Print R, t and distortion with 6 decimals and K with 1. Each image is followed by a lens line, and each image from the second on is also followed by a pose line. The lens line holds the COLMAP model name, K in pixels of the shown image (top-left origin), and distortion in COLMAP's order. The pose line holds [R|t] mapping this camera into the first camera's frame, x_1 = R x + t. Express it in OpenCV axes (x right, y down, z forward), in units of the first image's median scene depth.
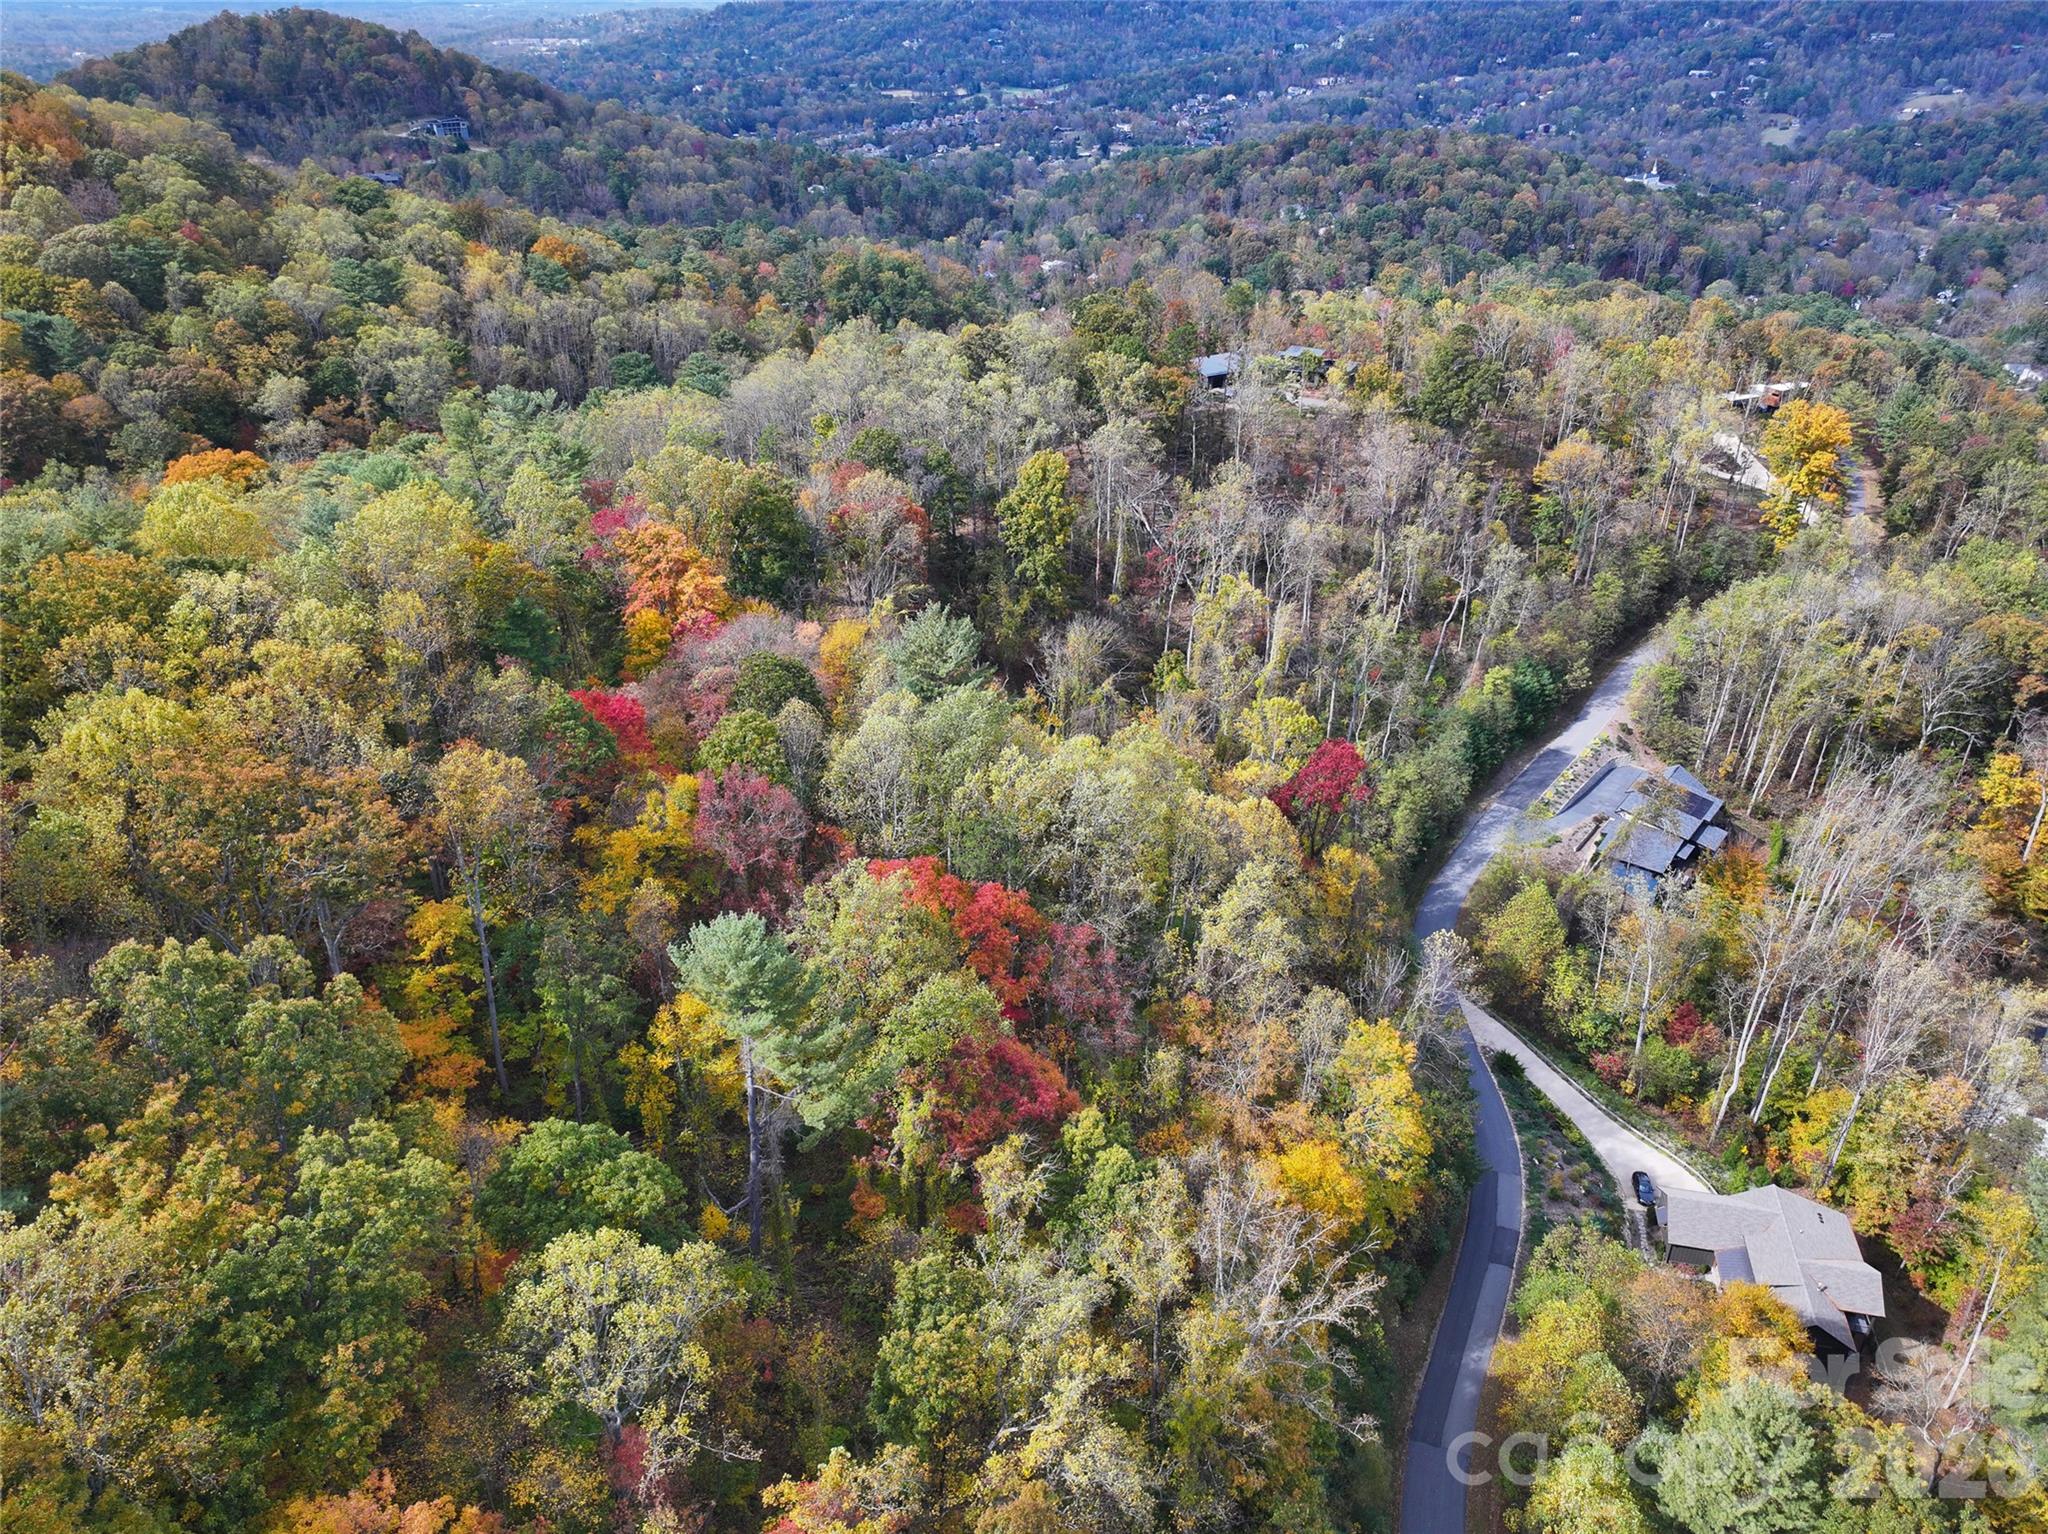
lens RADIAL K [[1430.2, 0, 1029.0], [0, 1430.2, 763.6], [0, 0, 1]] dist [0.000919, 0.016076]
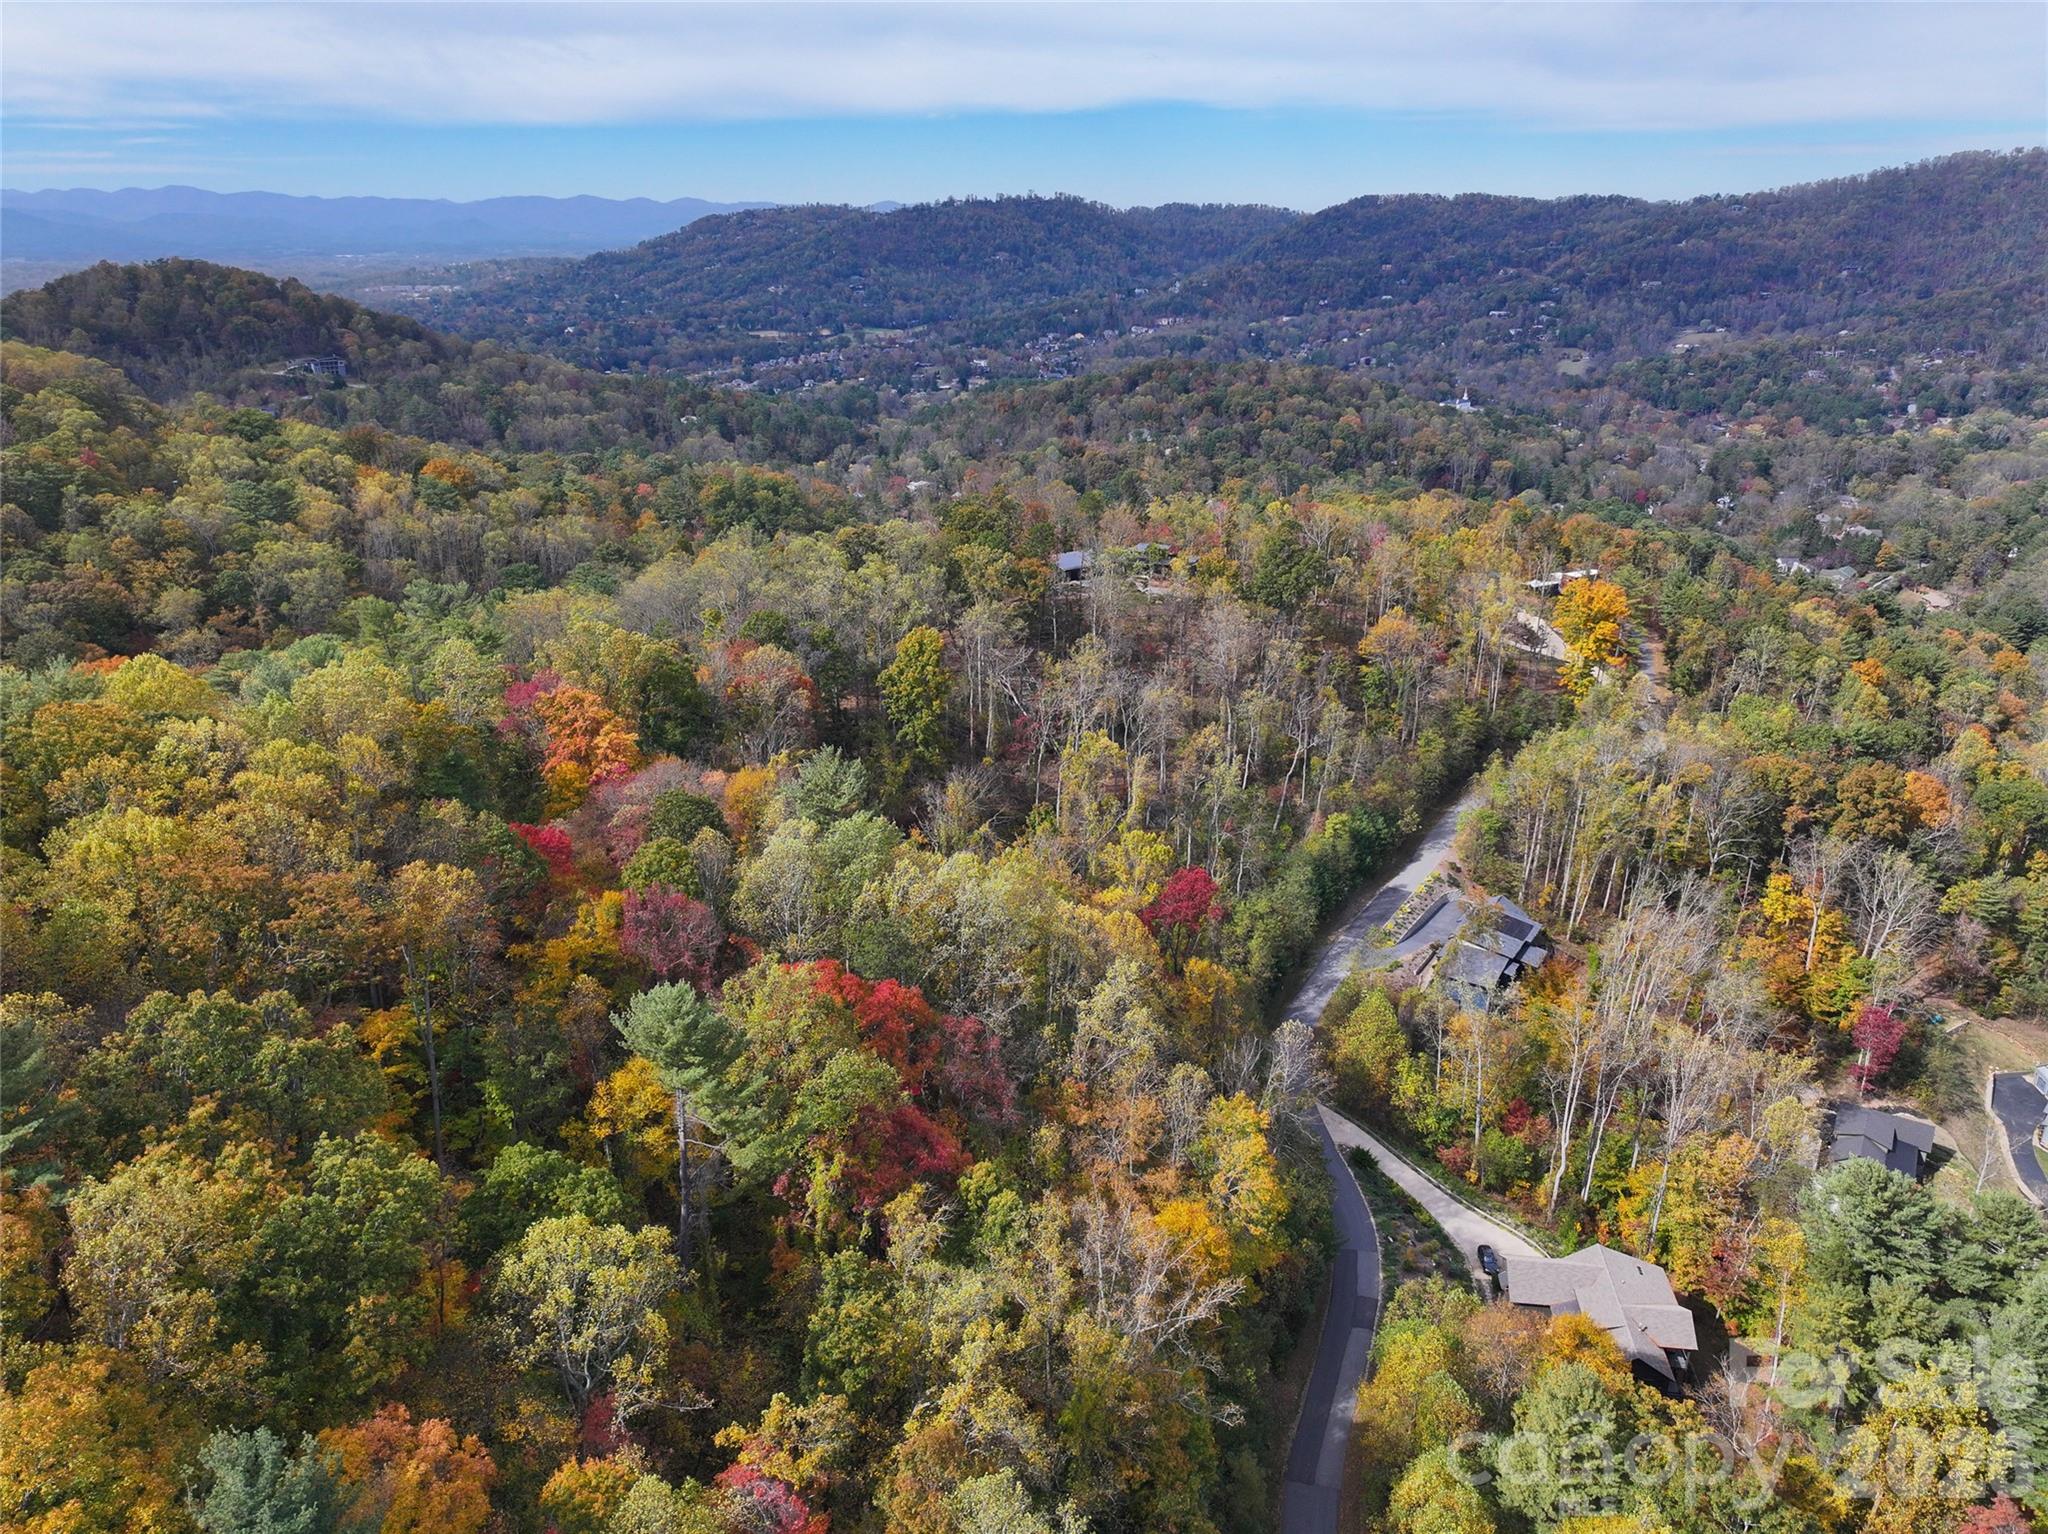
lens RADIAL K [[1430.2, 0, 1024.9], [0, 1430.2, 770.1], [0, 0, 1]] dist [0.000919, 0.016076]
pose [[0.995919, -0.030650, 0.084892, -0.004877], [0.042323, 0.989343, -0.139320, 0.043538], [-0.079717, 0.142344, 0.986602, -0.076970]]
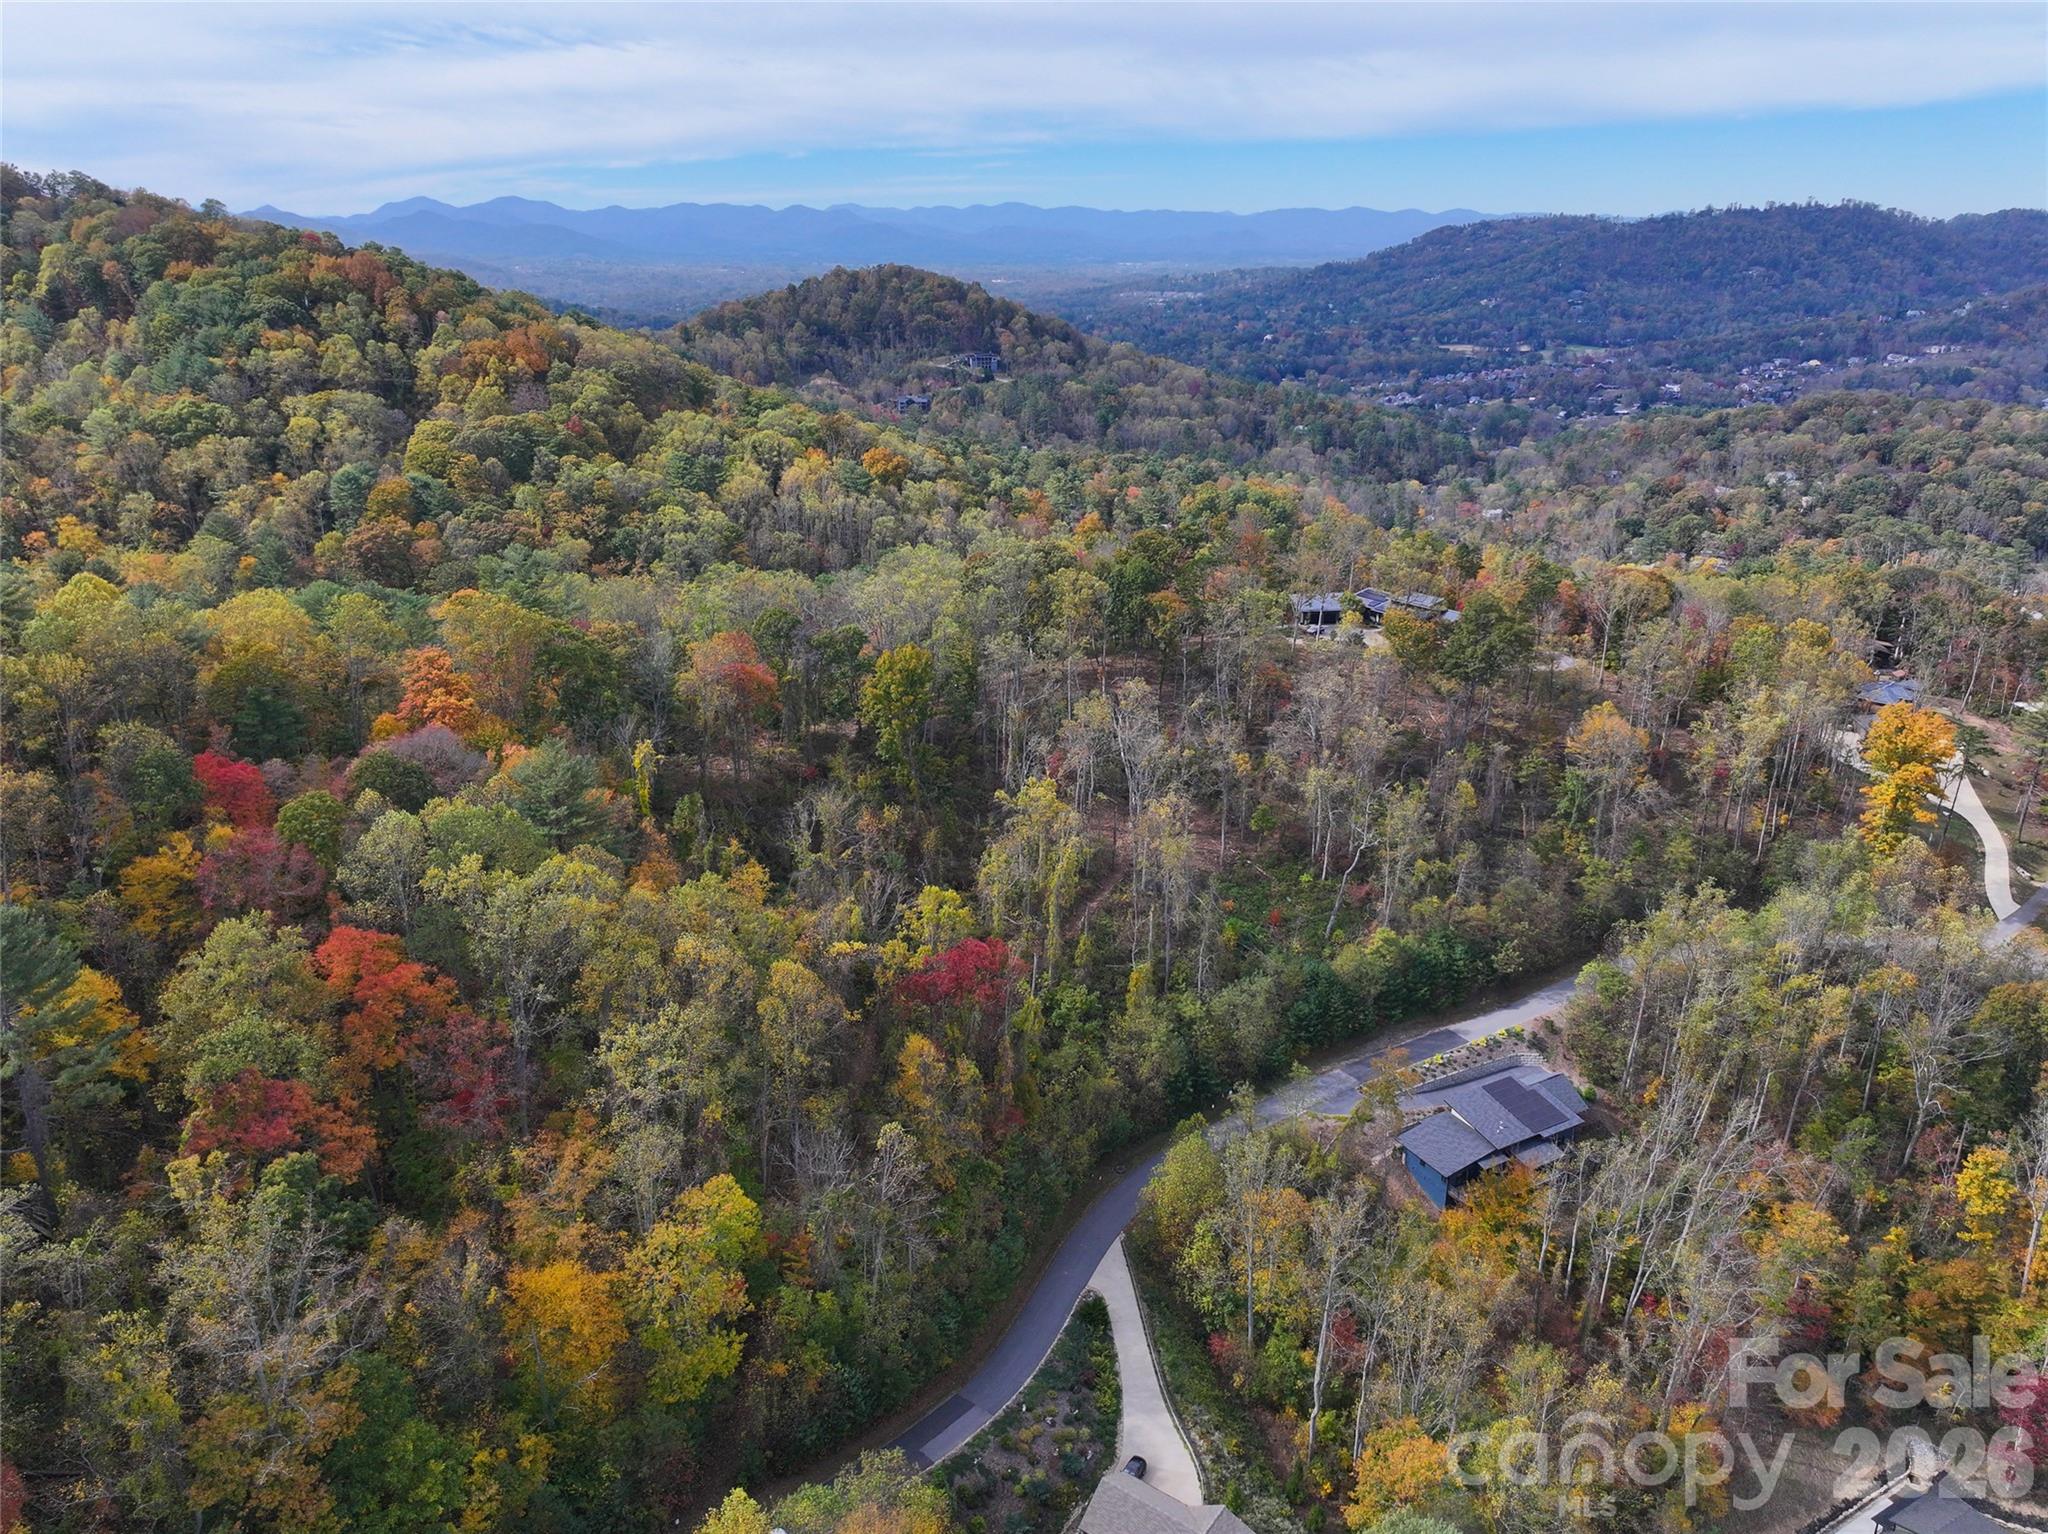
lens RADIAL K [[1430.2, 0, 1019.3], [0, 1430.2, 759.8], [0, 0, 1]] dist [0.000919, 0.016076]
pose [[0.920627, 0.139205, -0.364784, 0.439391], [-0.193561, 0.974114, -0.116771, -0.019215], [0.339086, 0.178111, 0.923741, 0.032778]]
